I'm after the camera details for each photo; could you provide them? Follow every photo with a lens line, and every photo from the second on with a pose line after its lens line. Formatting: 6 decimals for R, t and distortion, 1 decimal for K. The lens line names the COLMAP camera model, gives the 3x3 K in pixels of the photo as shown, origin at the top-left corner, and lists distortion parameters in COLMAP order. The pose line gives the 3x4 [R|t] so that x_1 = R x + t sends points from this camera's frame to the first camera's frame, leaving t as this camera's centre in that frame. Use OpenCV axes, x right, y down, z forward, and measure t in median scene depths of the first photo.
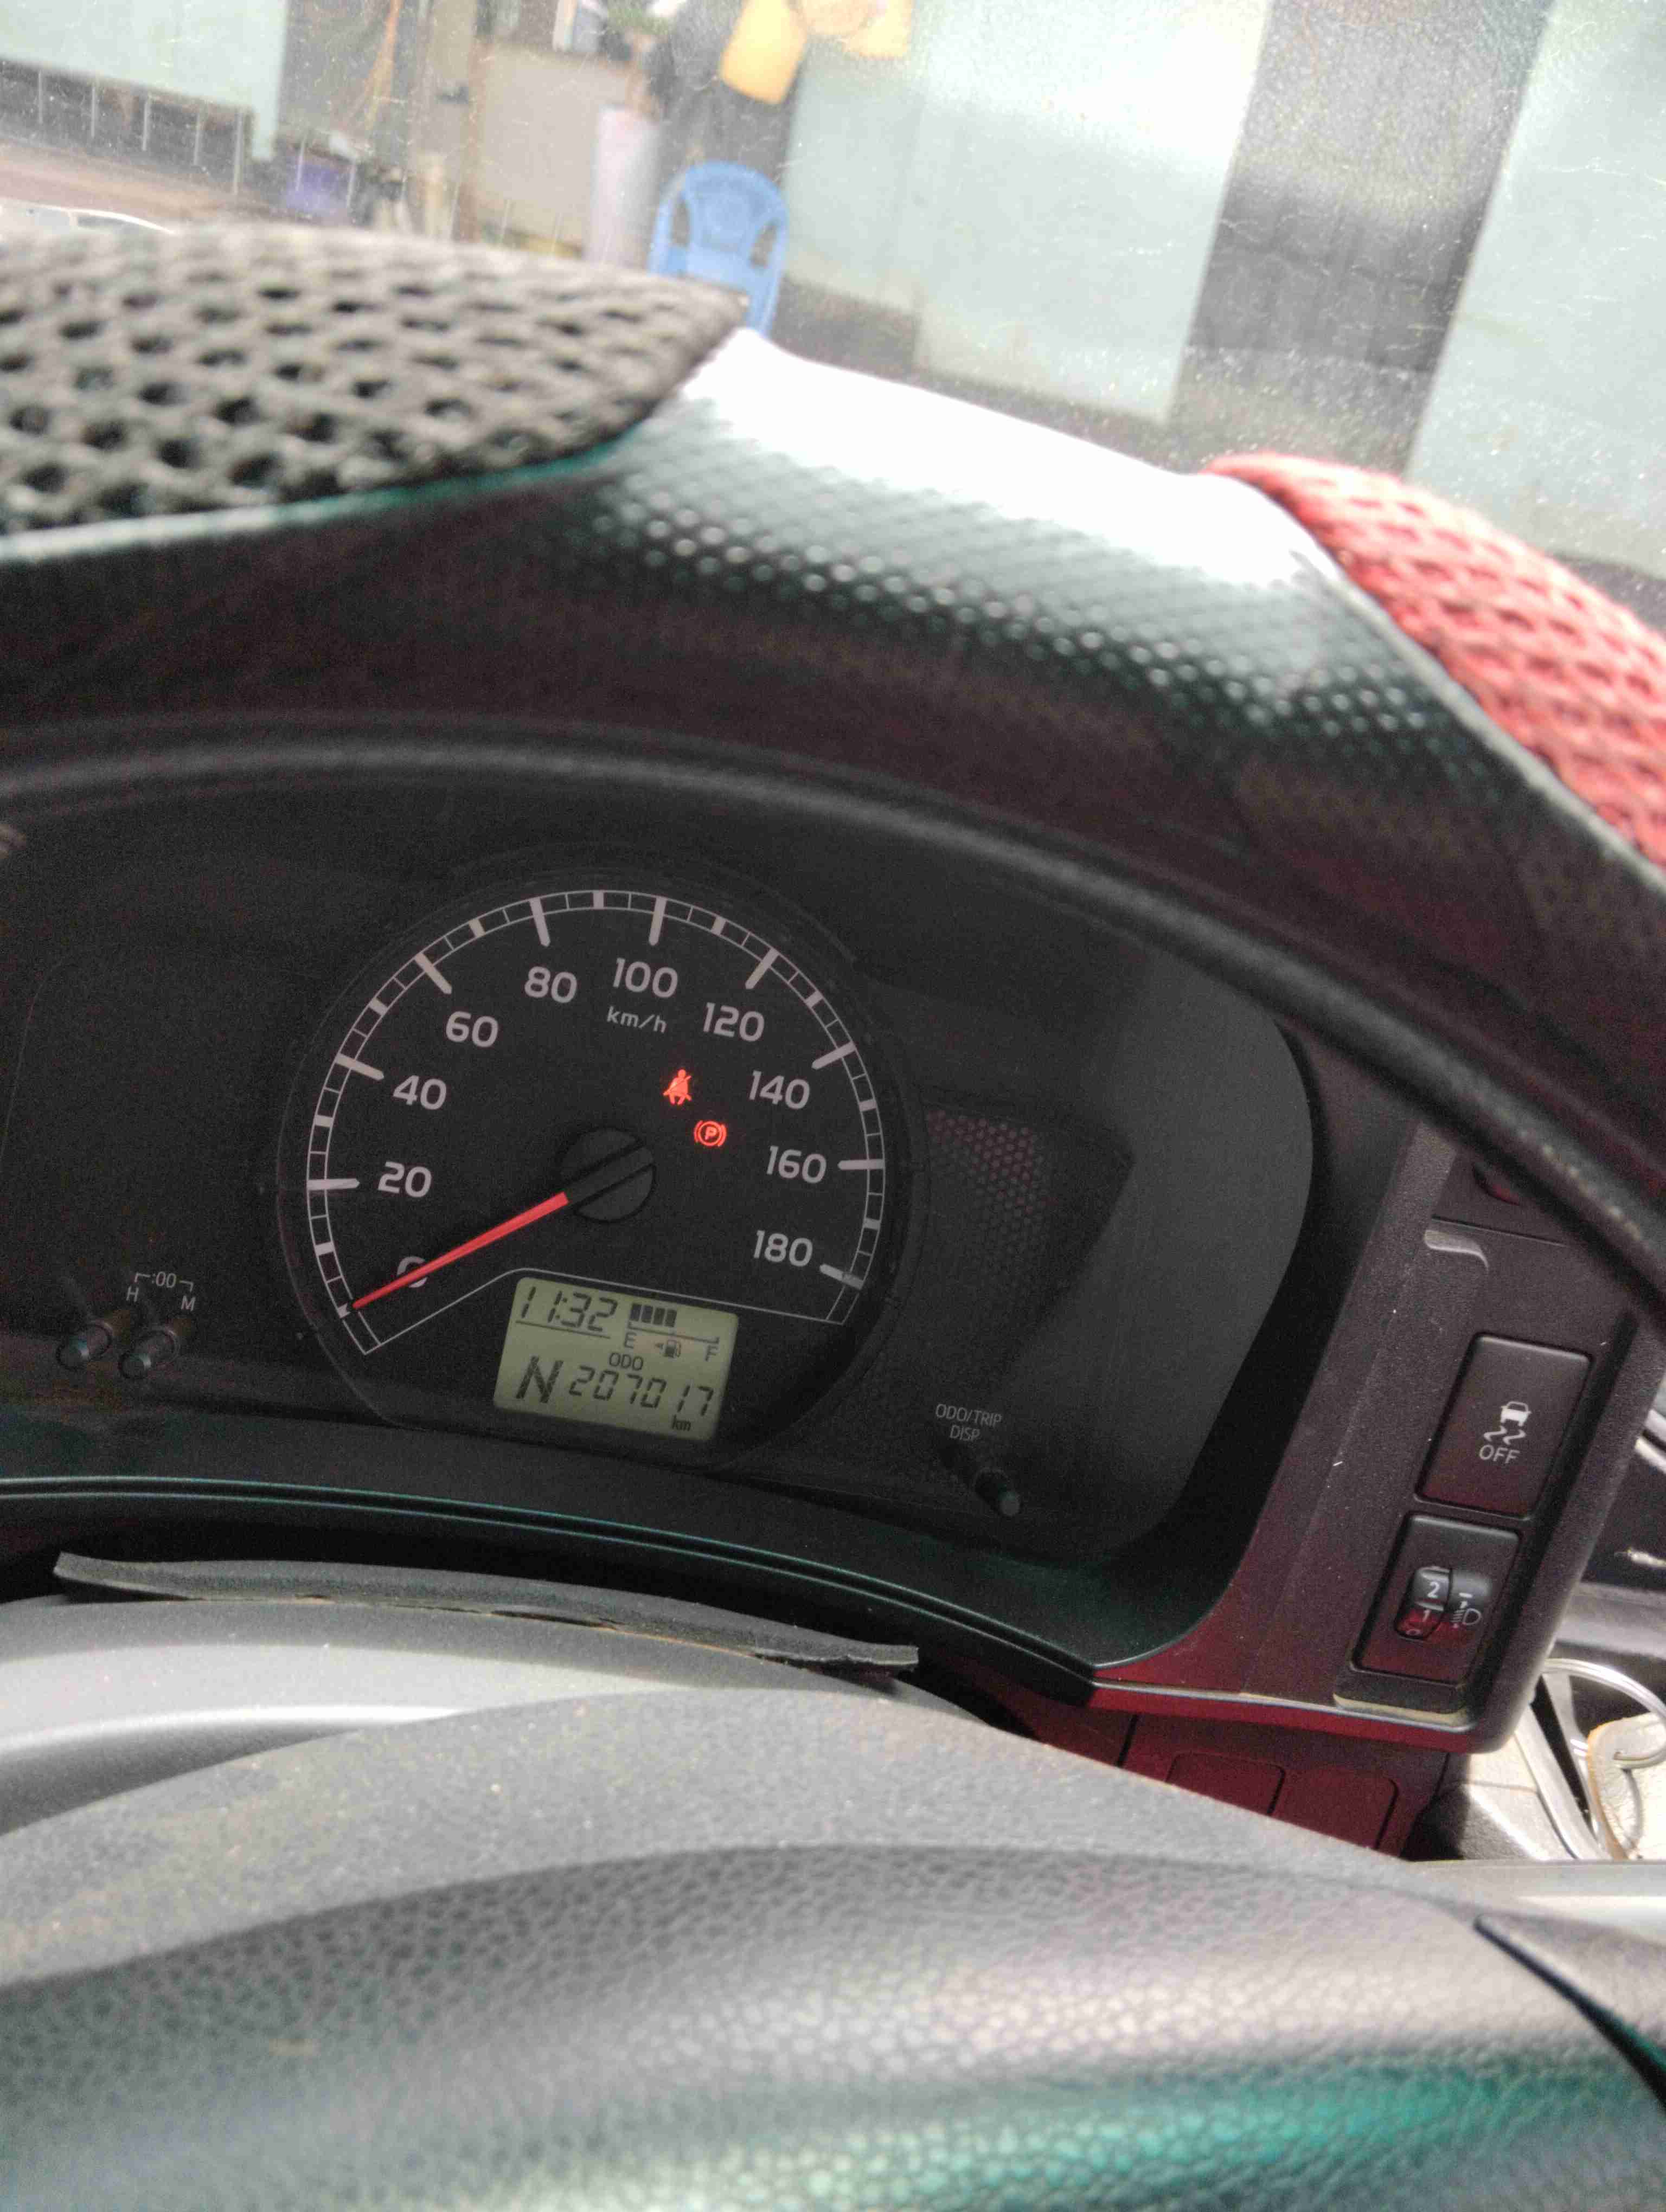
lens RADIAL K [[1944.1, 0, 867.5], [0, 1944.1, 1108.1], [0, 0, 1]] dist [0.074765, -0.198208]
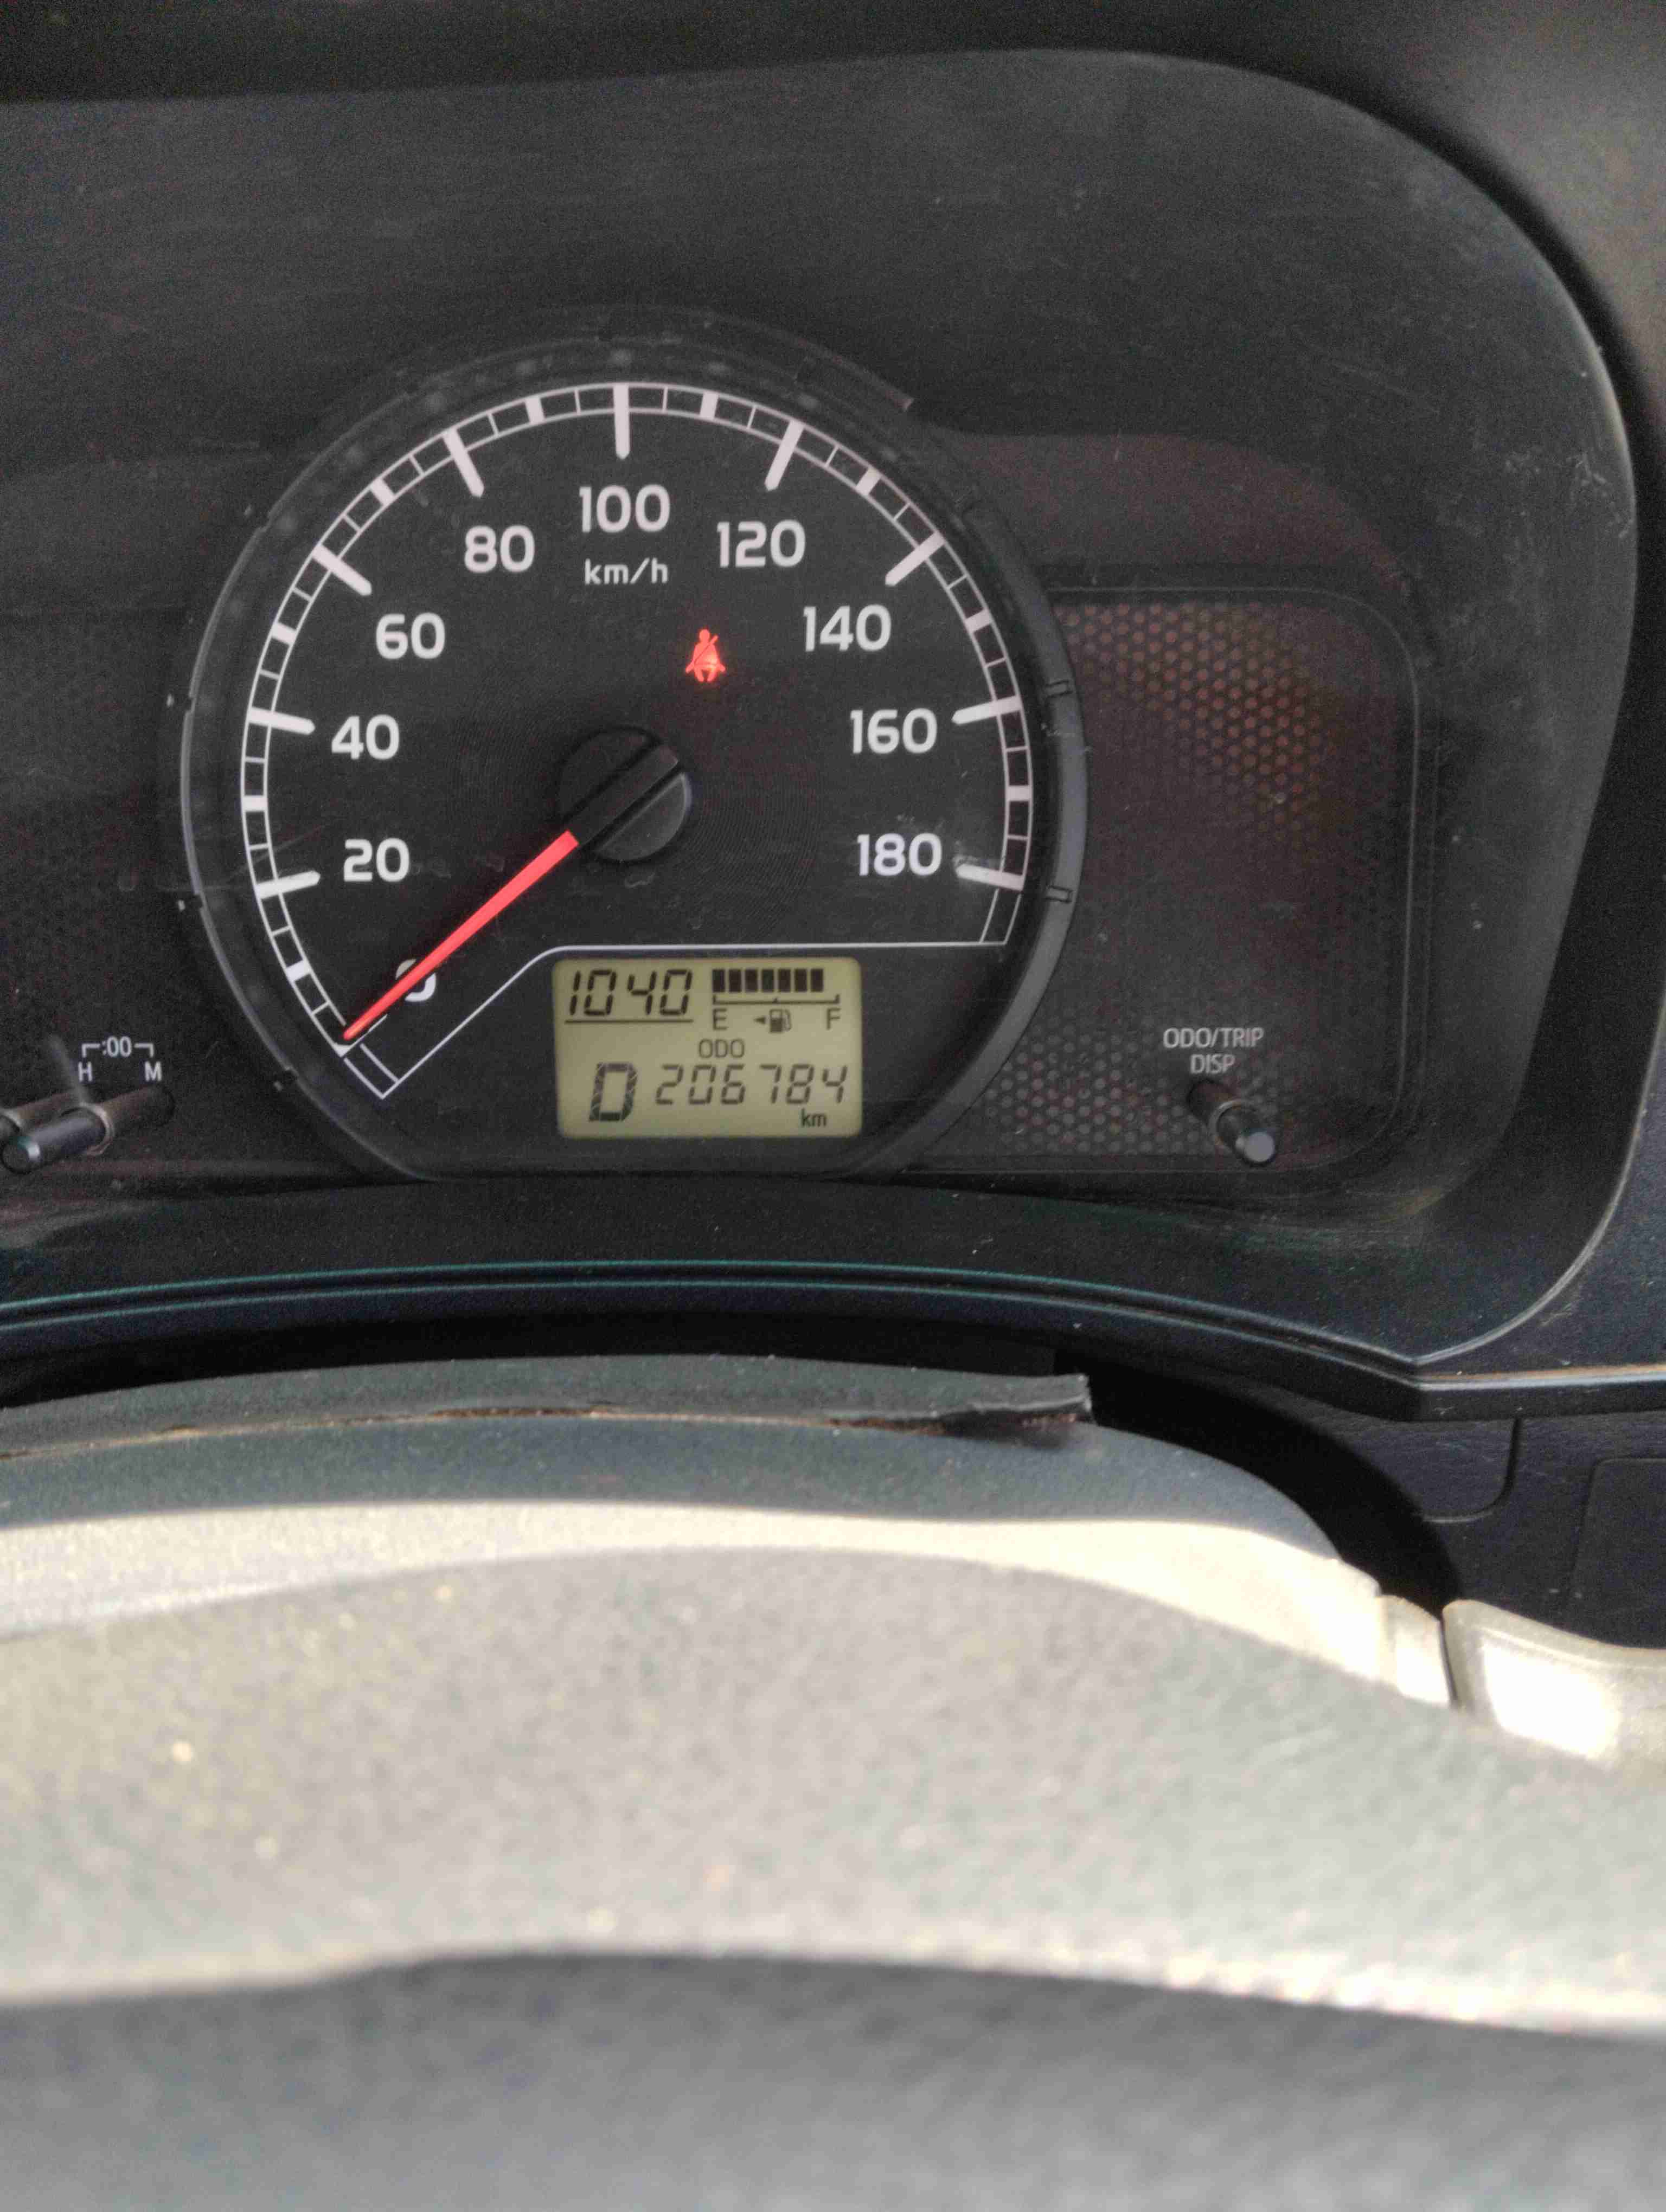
lens RADIAL K [[1944.1, 0, 742.2], [0, 1944.1, 1129.8], [0, 0, 1]] dist [0.074765, -0.198208]
pose [[0.949844, -0.171606, -0.261434, 0.074477], [0.204924, 0.973040, 0.105824, 0.087823], [0.236225, -0.154091, 0.959403, 0.304963]]
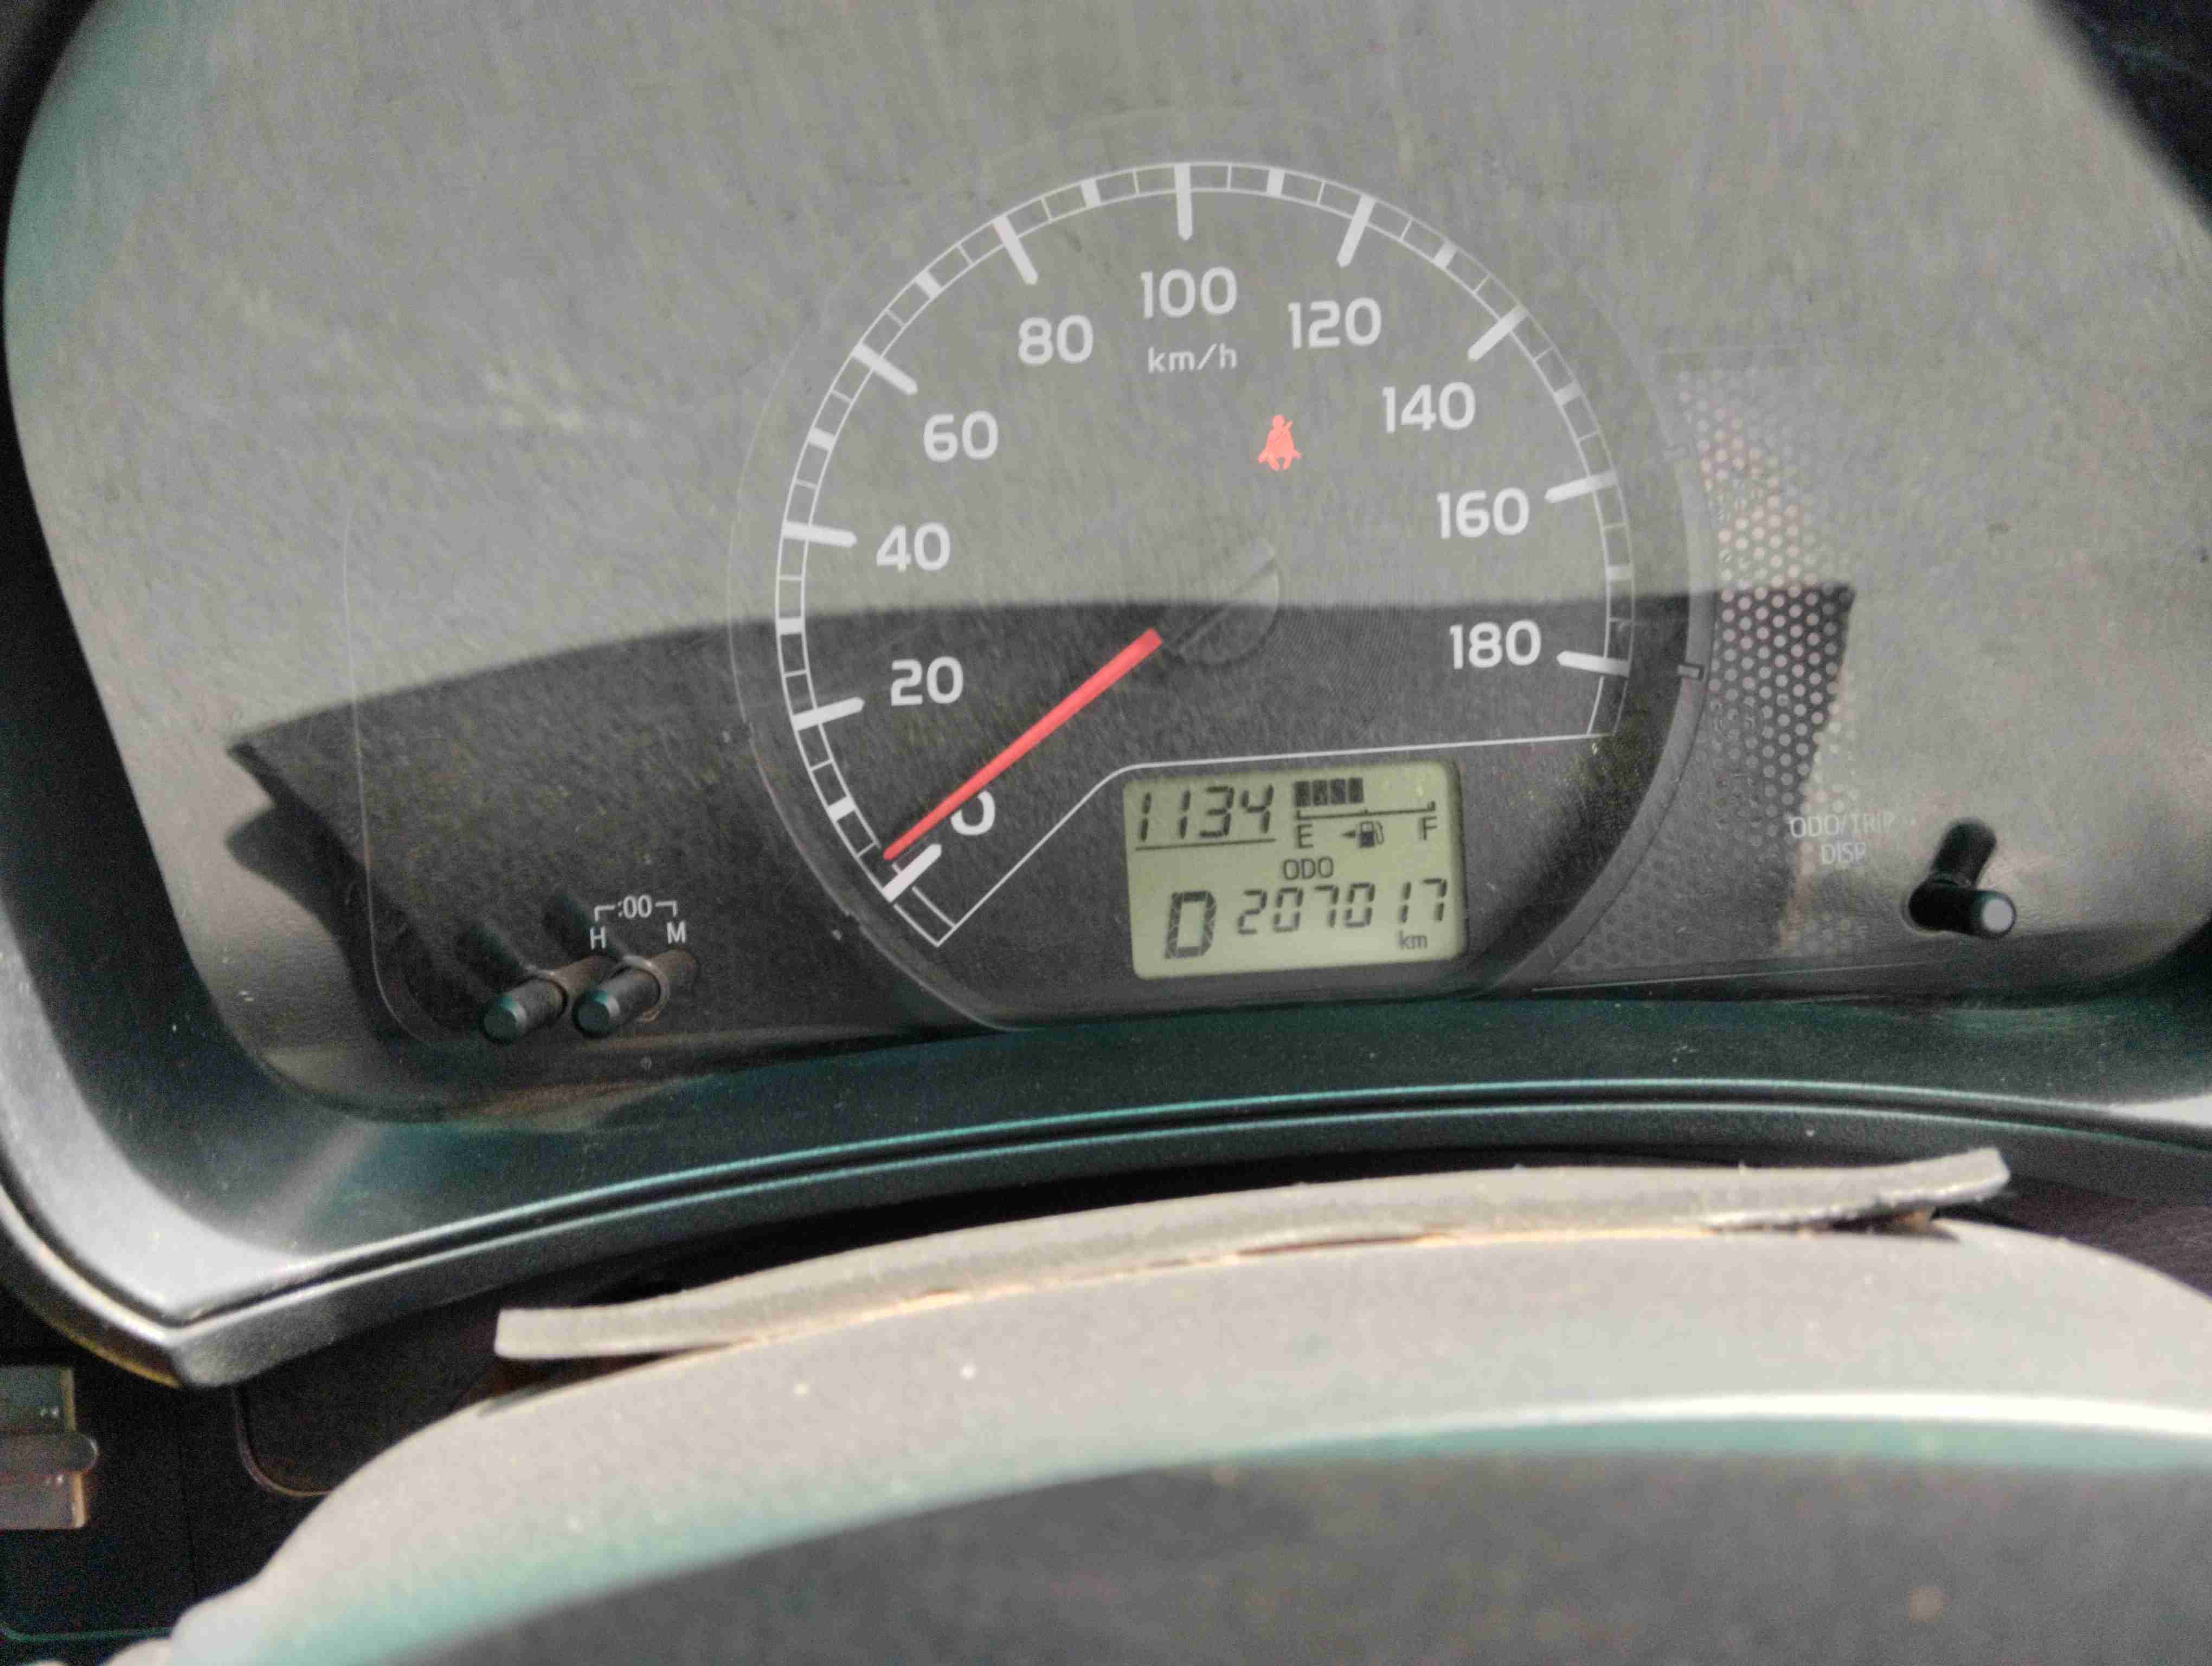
lens RADIAL K [[1944.1, 0, 1097.4], [0, 1944.1, 807.0], [0, 0, 1]] dist [0.074765, -0.198208]
pose [[0.952888, -0.256648, -0.161665, -0.083352], [0.259673, 0.965693, -0.002496, 0.097136], [0.156759, -0.039602, 0.986843, 0.345867]]
